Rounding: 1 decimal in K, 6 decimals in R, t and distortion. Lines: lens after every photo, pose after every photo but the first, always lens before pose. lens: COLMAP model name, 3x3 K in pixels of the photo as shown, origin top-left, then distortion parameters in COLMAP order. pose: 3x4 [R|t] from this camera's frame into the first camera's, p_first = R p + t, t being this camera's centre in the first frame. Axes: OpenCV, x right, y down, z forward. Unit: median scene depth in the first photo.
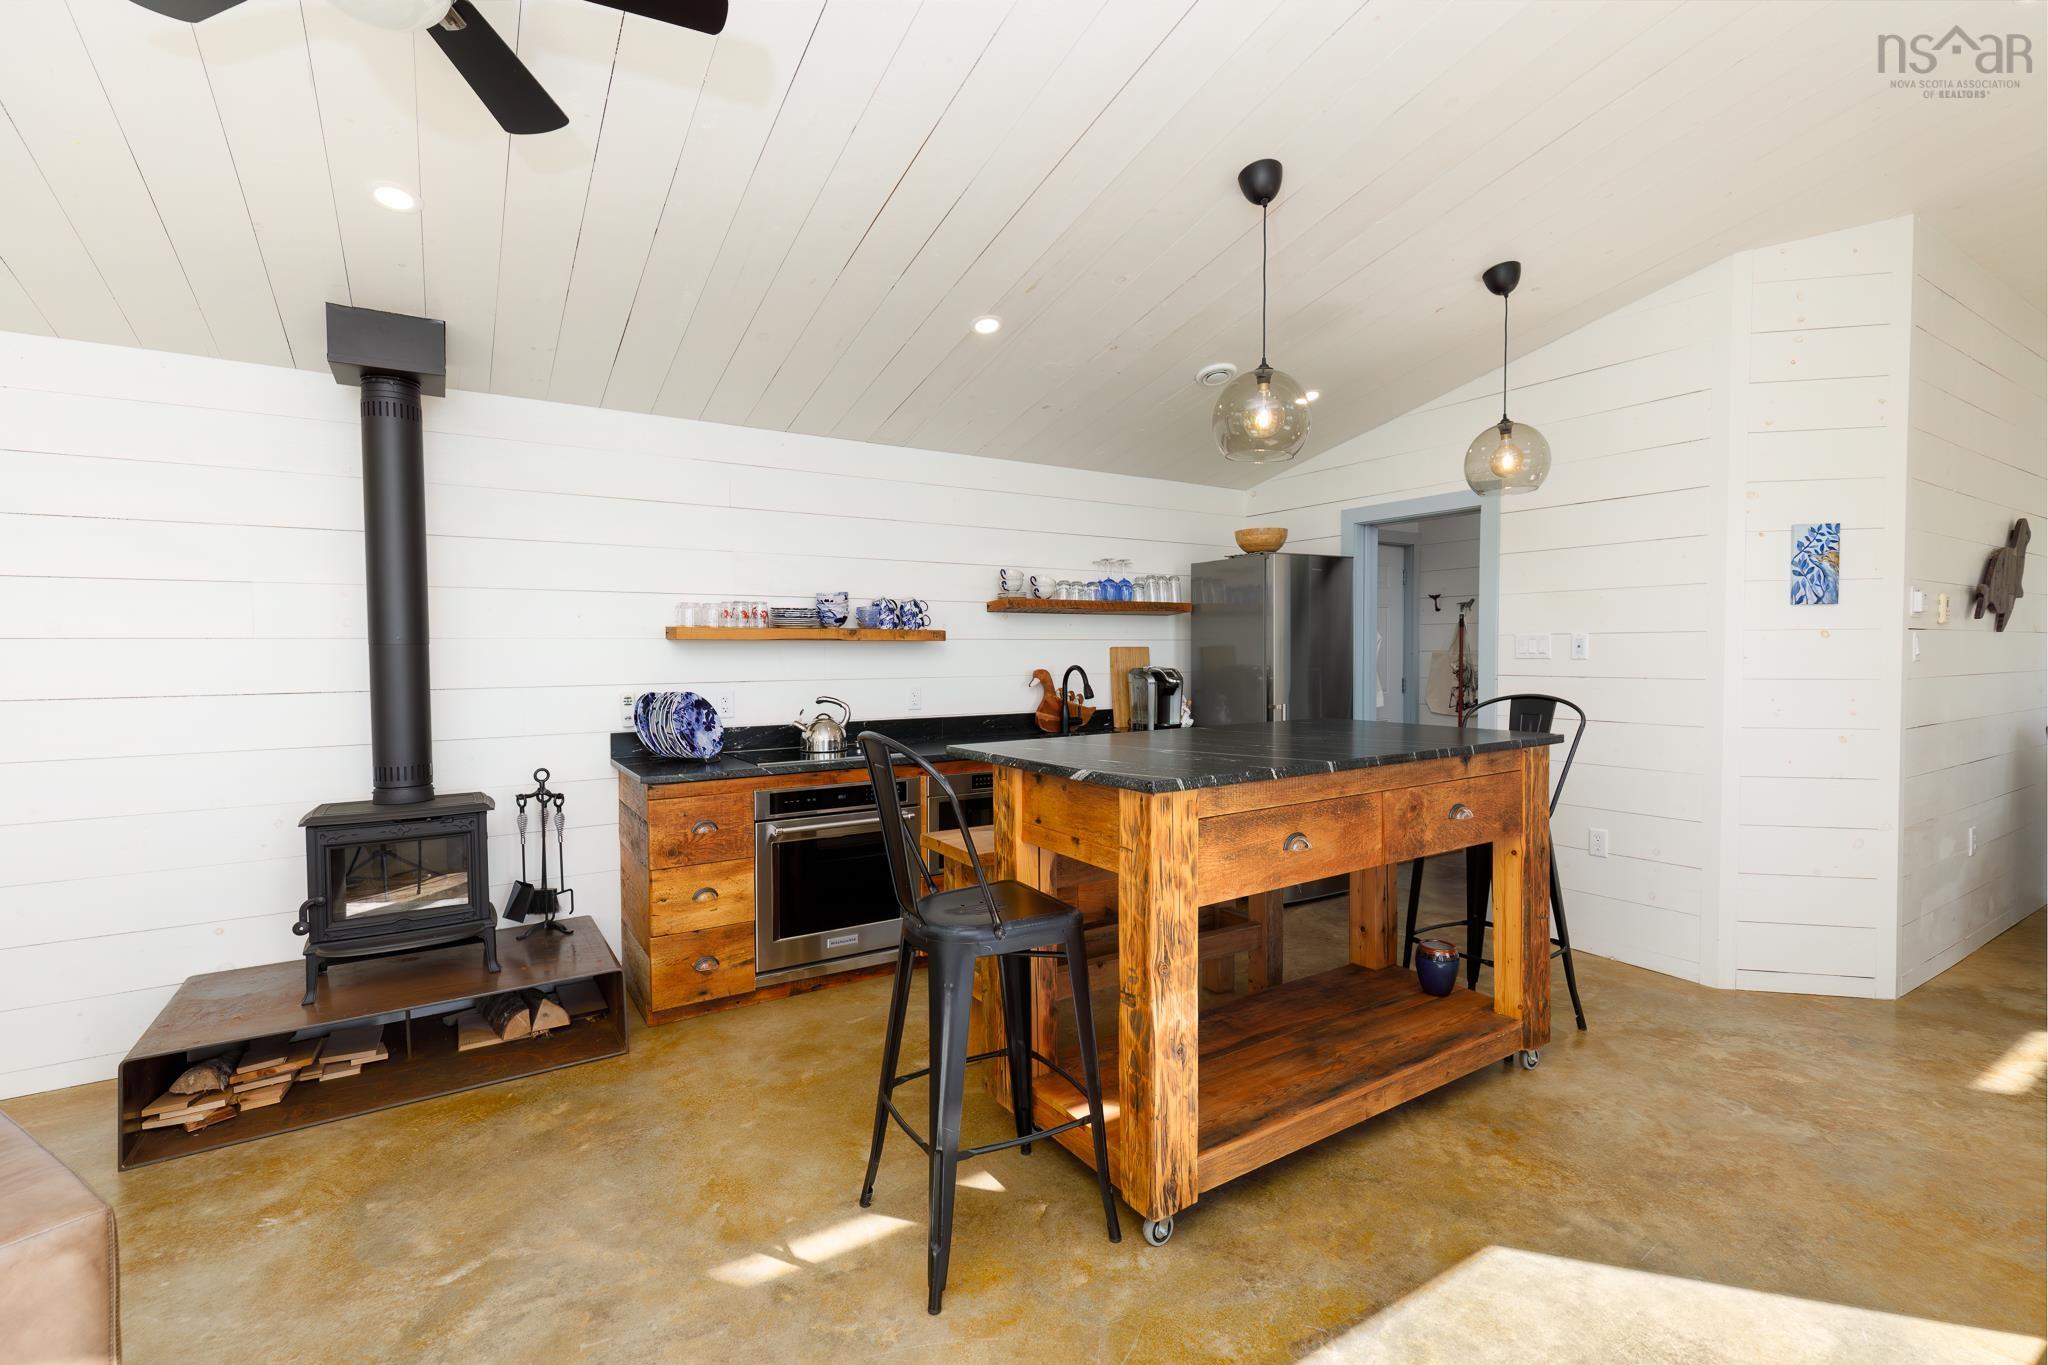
lens RADIAL K [[912.3, 0, 1039.7], [0, 912.3, 680.9], [0, 0, 1]] dist [0.005264, -0.000350]
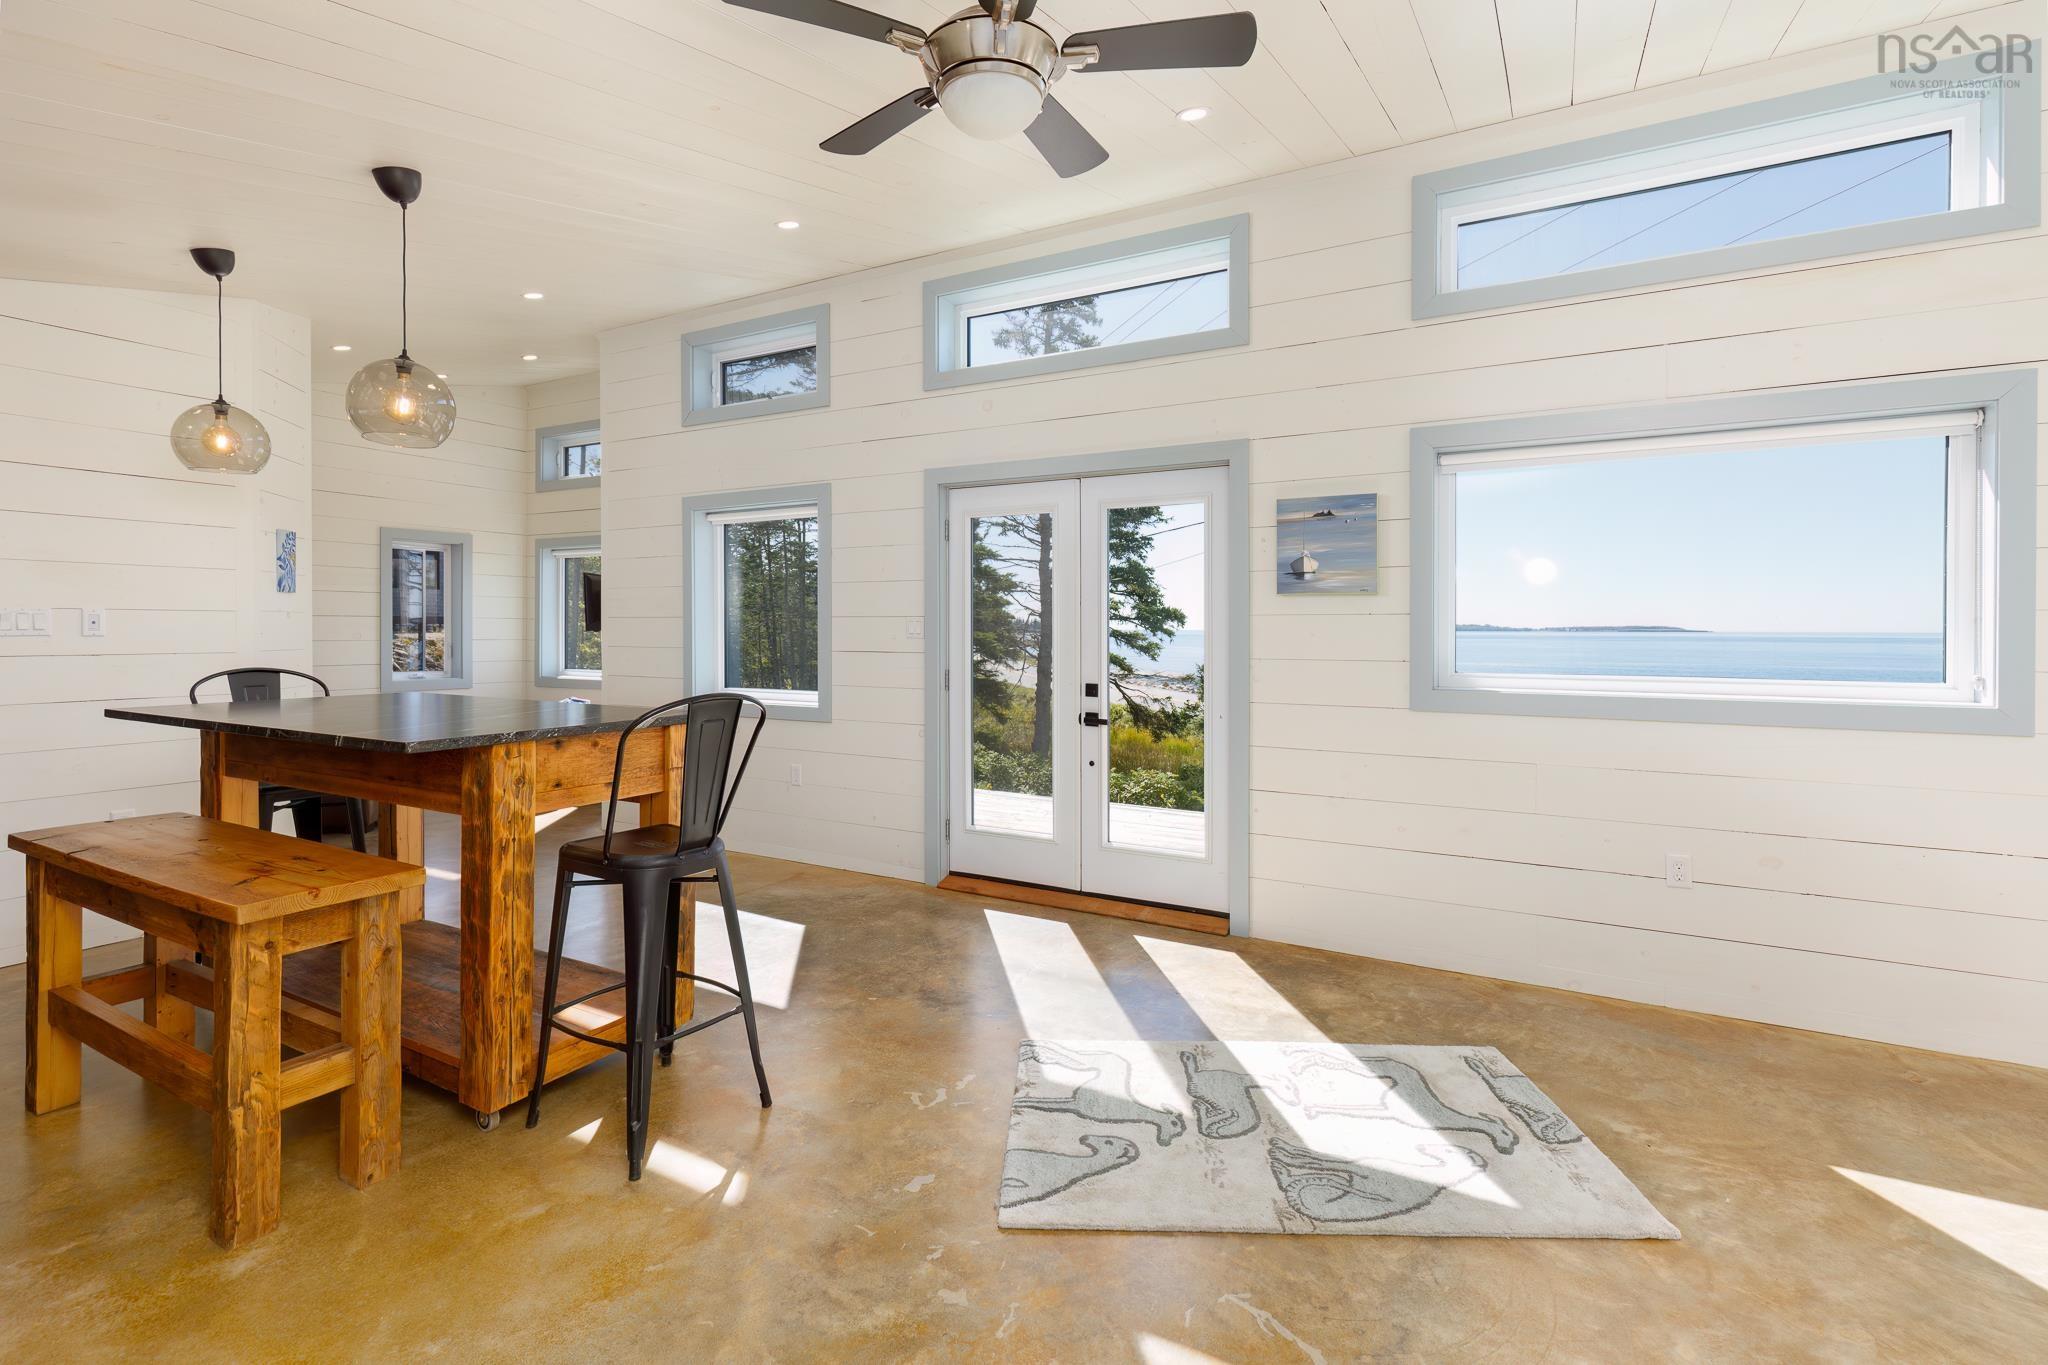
lens RADIAL K [[943.8, 0, 1036.2], [0, 943.8, 625.9], [0, 0, 1]] dist [0.003486, -0.000527]
pose [[-0.464640, 0.006102, 0.885479, -0.822914], [0.030361, 0.999498, 0.009044, -0.015841], [-0.884979, 0.031087, -0.464592, 0.673608]]
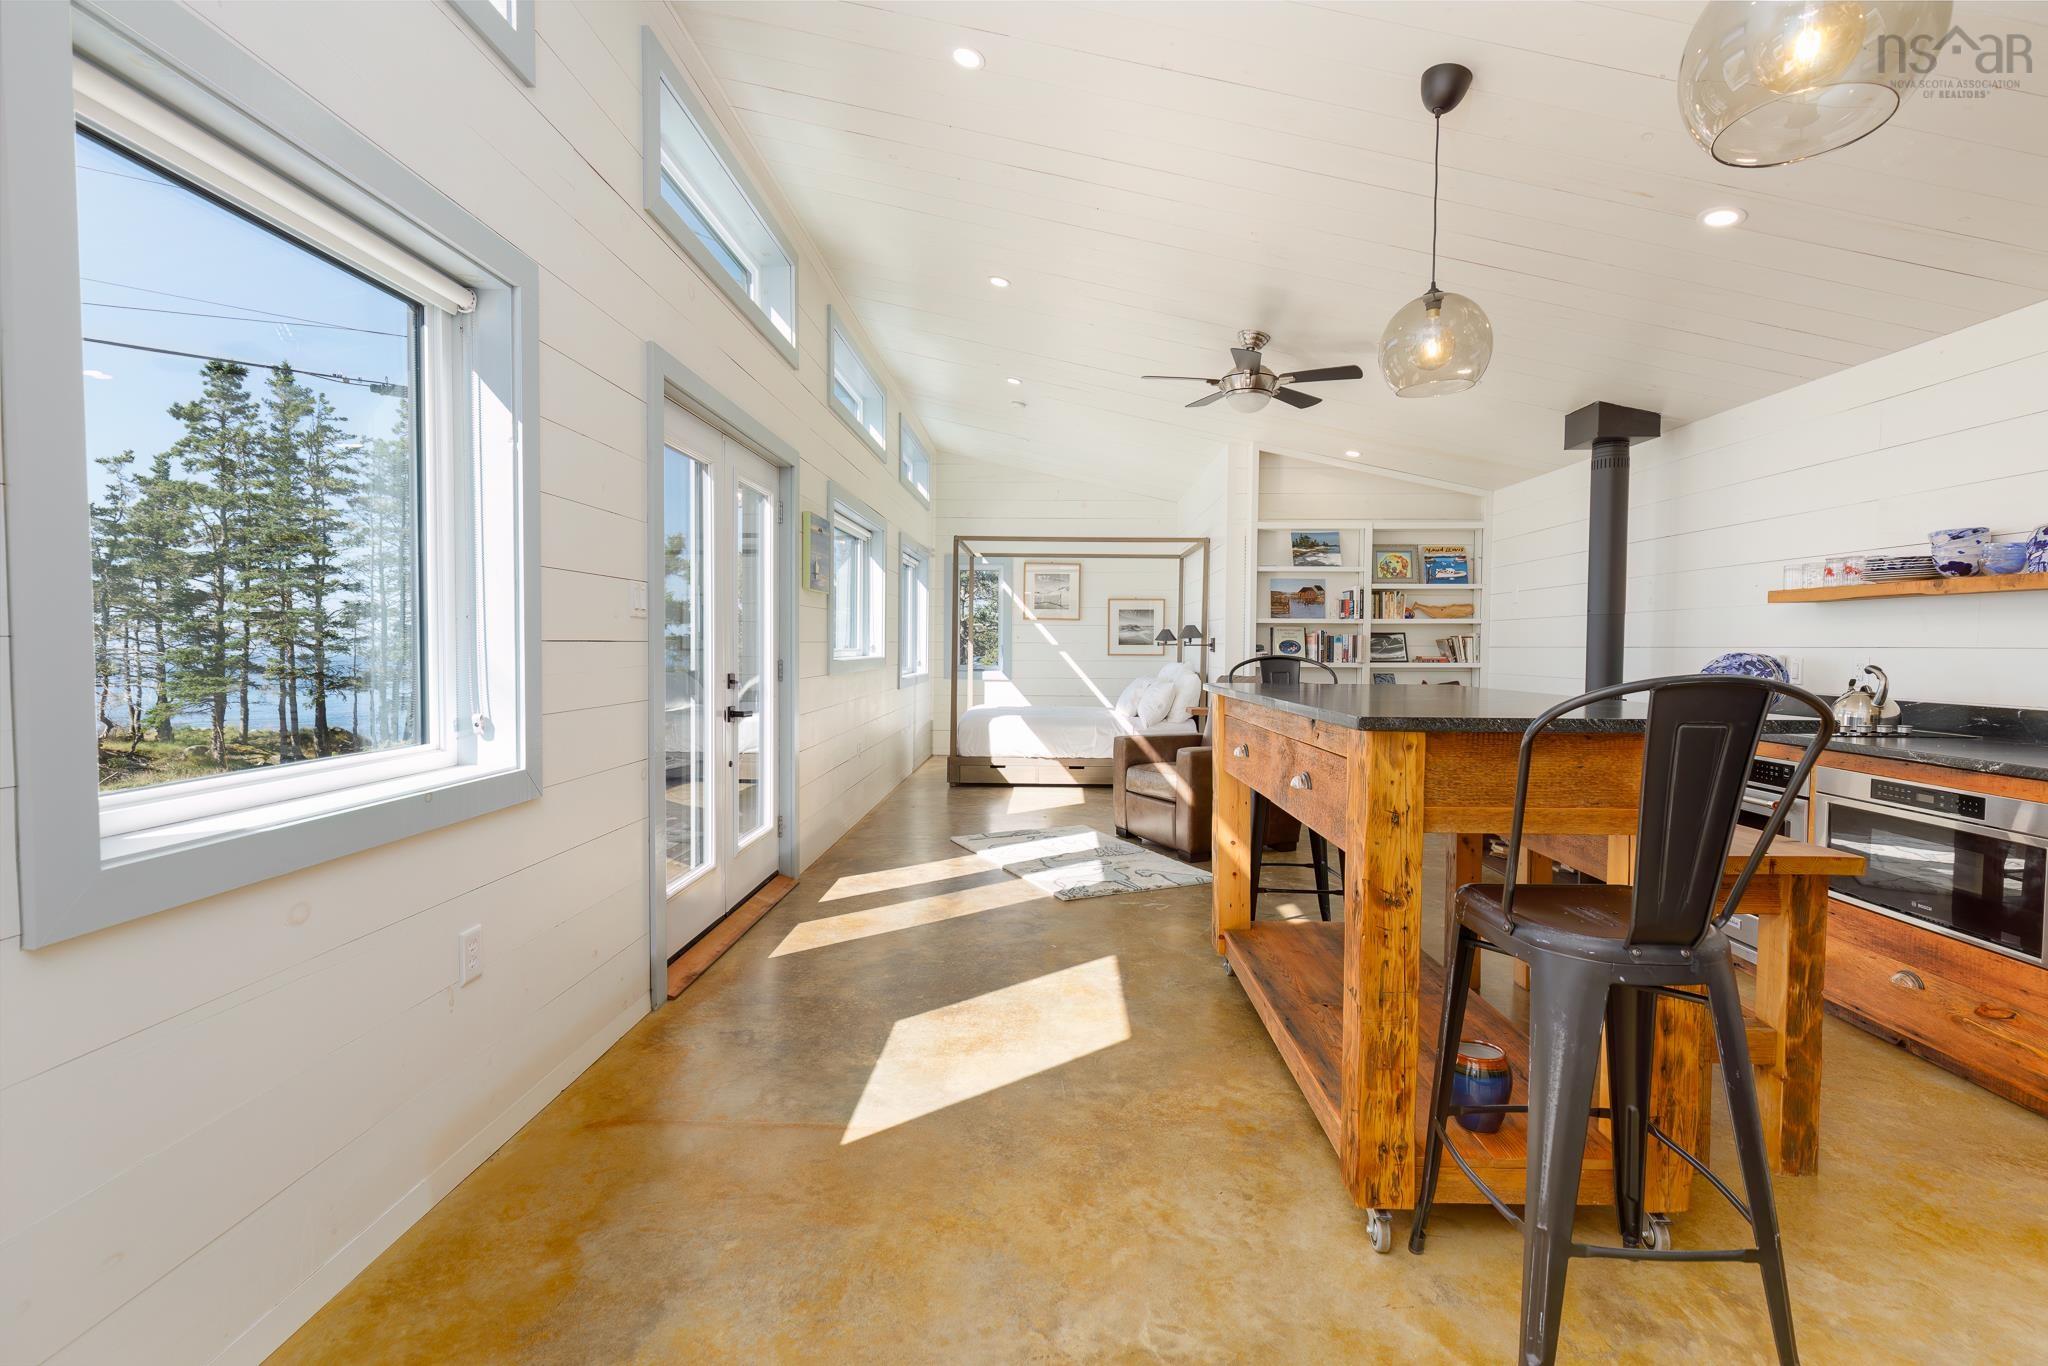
lens RADIAL K [[926.0, 0, 1034.7], [0, 926.0, 682.7], [0, 0, 1]] dist [-0.000416, -0.000590]
pose [[-0.561645, 0.036598, -0.826569, 0.970863], [-0.029909, 0.997470, 0.064487, 0.001922], [0.826838, 0.060940, -0.559130, 0.935154]]
